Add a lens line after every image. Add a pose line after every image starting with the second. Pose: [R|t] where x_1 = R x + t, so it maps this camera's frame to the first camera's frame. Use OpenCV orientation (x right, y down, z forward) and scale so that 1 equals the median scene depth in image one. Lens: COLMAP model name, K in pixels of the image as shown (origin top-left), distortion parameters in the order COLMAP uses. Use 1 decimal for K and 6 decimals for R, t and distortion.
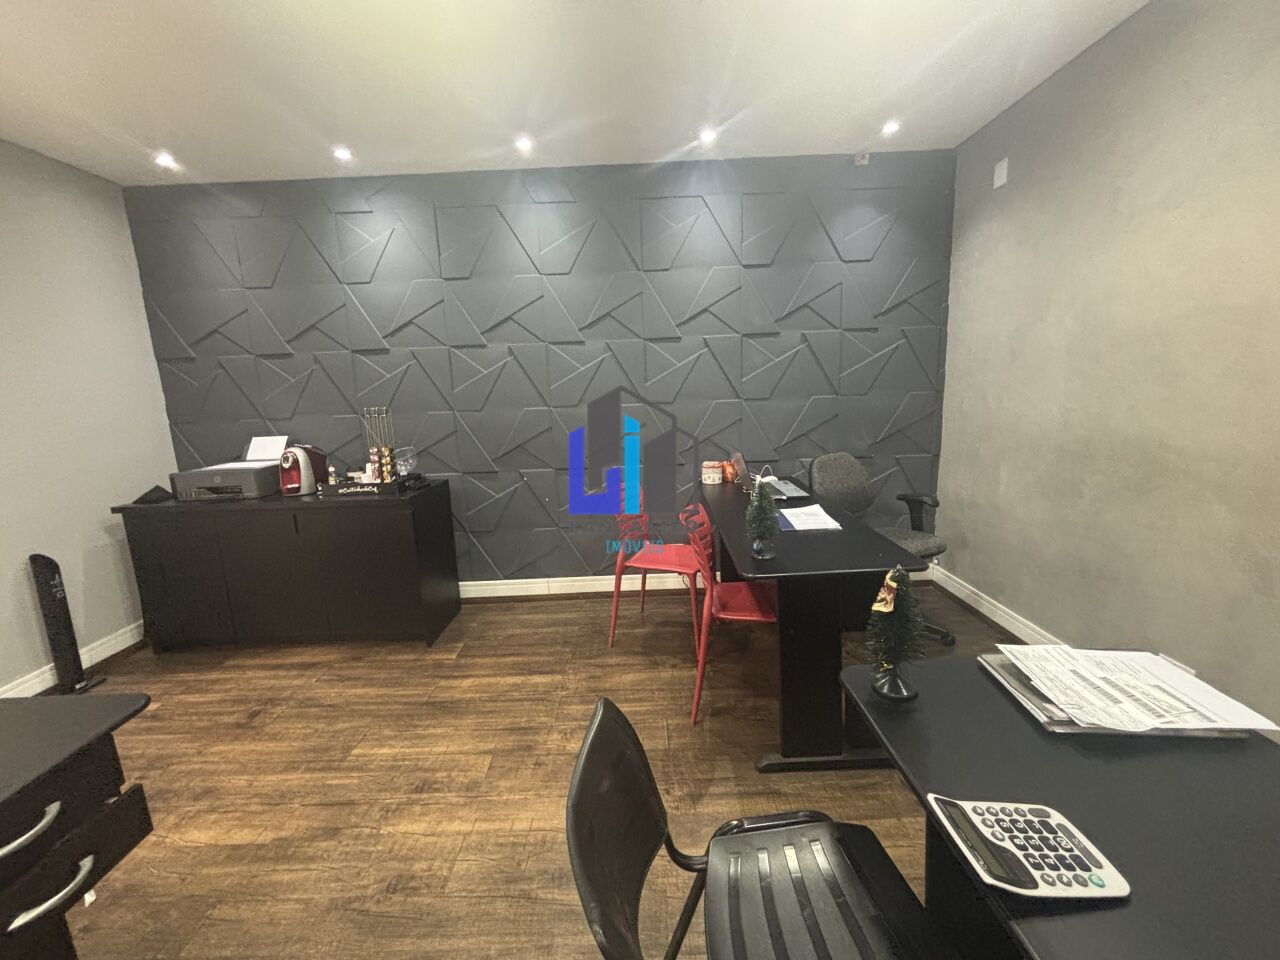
lens RADIAL K [[517.0, 0, 643.8], [0, 517.0, 485.9], [0, 0, 1]] dist [-0.000135, 0.000192]
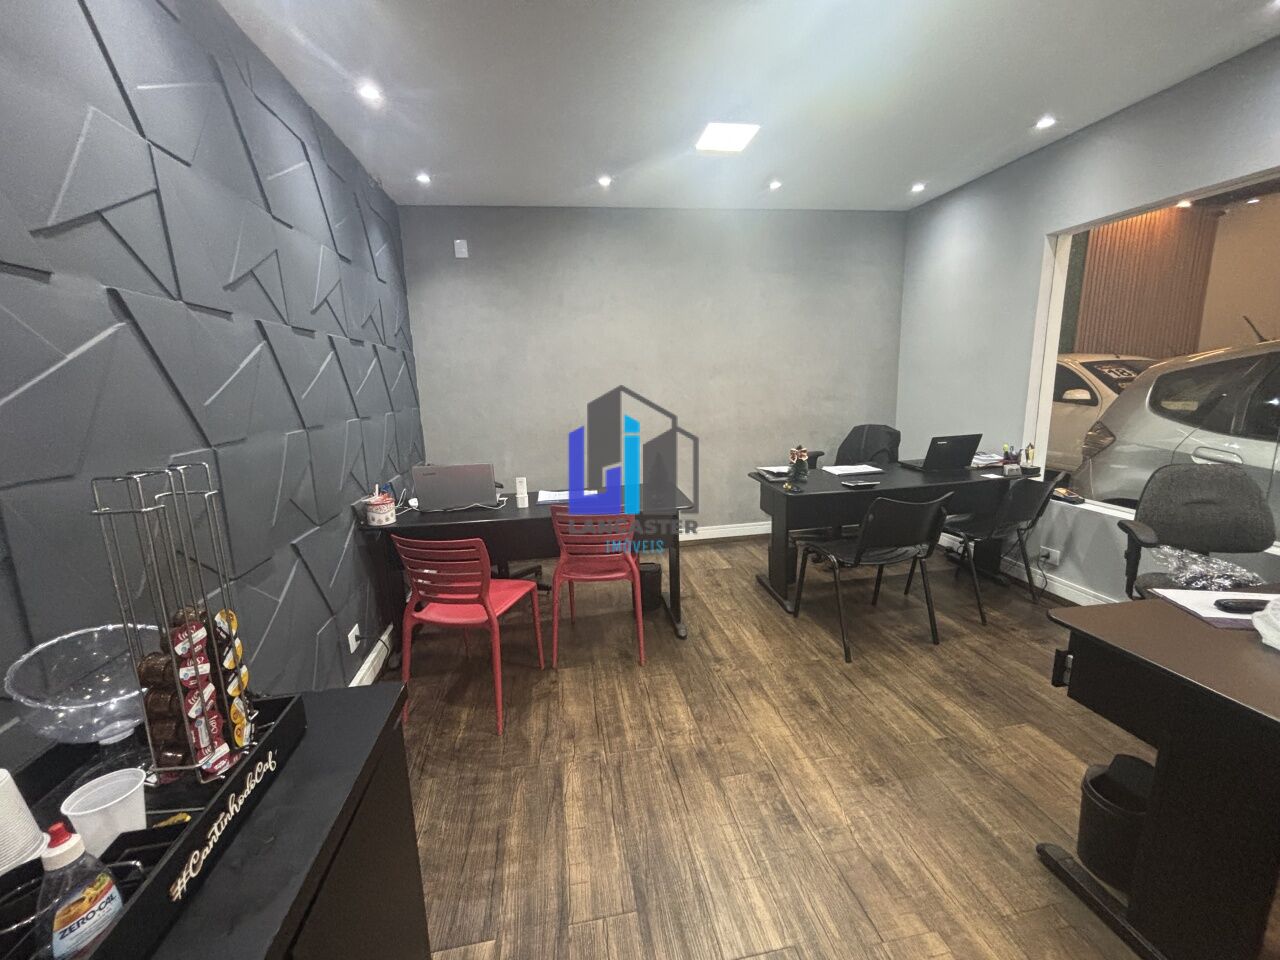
lens RADIAL K [[517.0, 0, 642.4], [0, 517.0, 475.5], [0, 0, 1]] dist [-0.000135, 0.000192]
pose [[-0.167428, -0.140168, 0.975869, -1.191790], [0.230788, 0.956766, 0.177019, -0.208904], [-0.958491, 0.254857, -0.127840, 1.214604]]
